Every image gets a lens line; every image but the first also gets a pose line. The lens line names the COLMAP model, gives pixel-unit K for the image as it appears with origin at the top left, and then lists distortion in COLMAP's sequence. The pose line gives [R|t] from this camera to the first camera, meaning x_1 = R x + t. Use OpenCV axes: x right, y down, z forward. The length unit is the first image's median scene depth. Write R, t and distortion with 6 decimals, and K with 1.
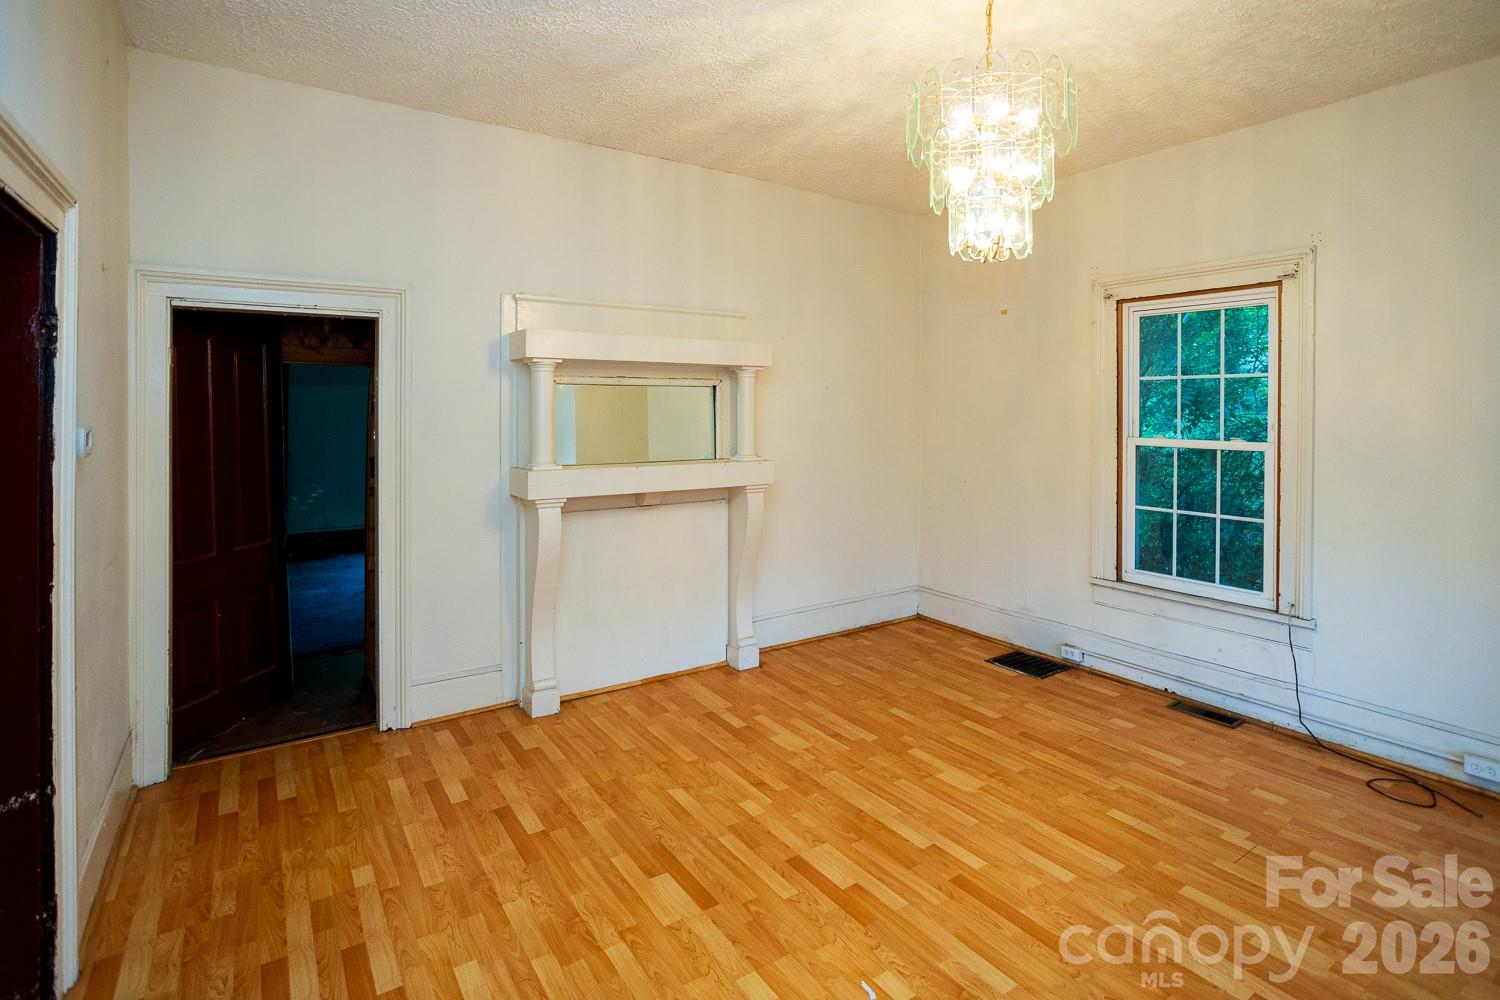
lens RADIAL K [[731.8, 0, 747.6], [0, 731.8, 414.5], [0, 0, 1]] dist [-0.016035, 0.003986]
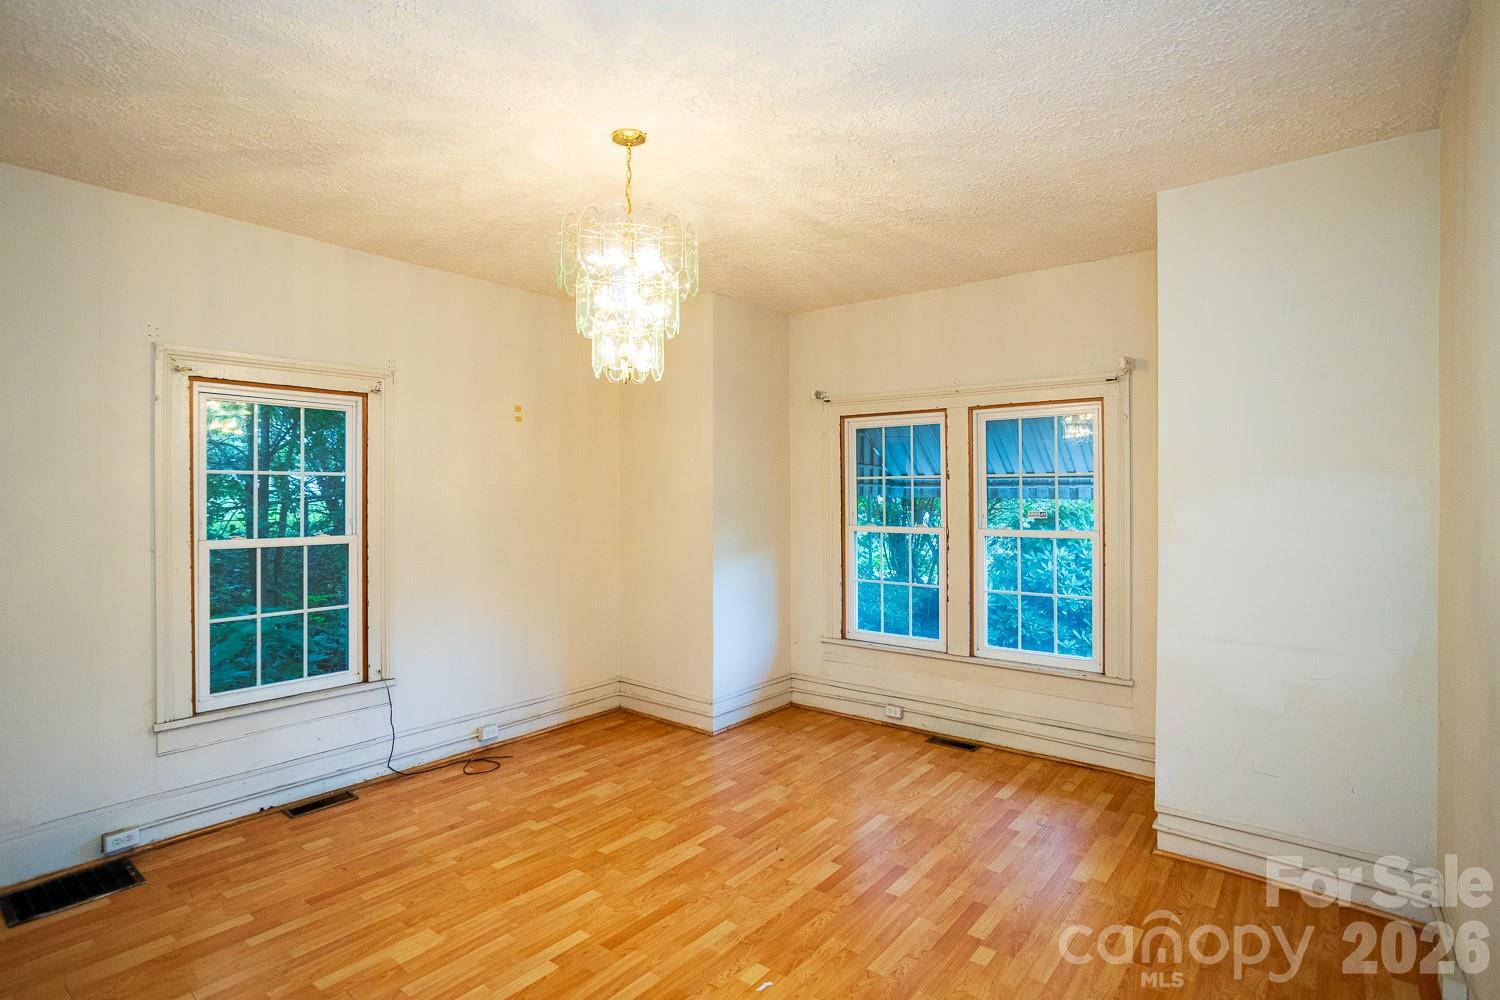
lens RADIAL K [[731.8, 0, 751.1], [0, 731.8, 493.5], [0, 0, 1]] dist [-0.016035, 0.003986]
pose [[-0.274939, -0.000875, 0.961461, -0.567139], [0.012108, 0.999917, 0.004373, -0.023974], [-0.961386, 0.012844, -0.274905, 0.760439]]
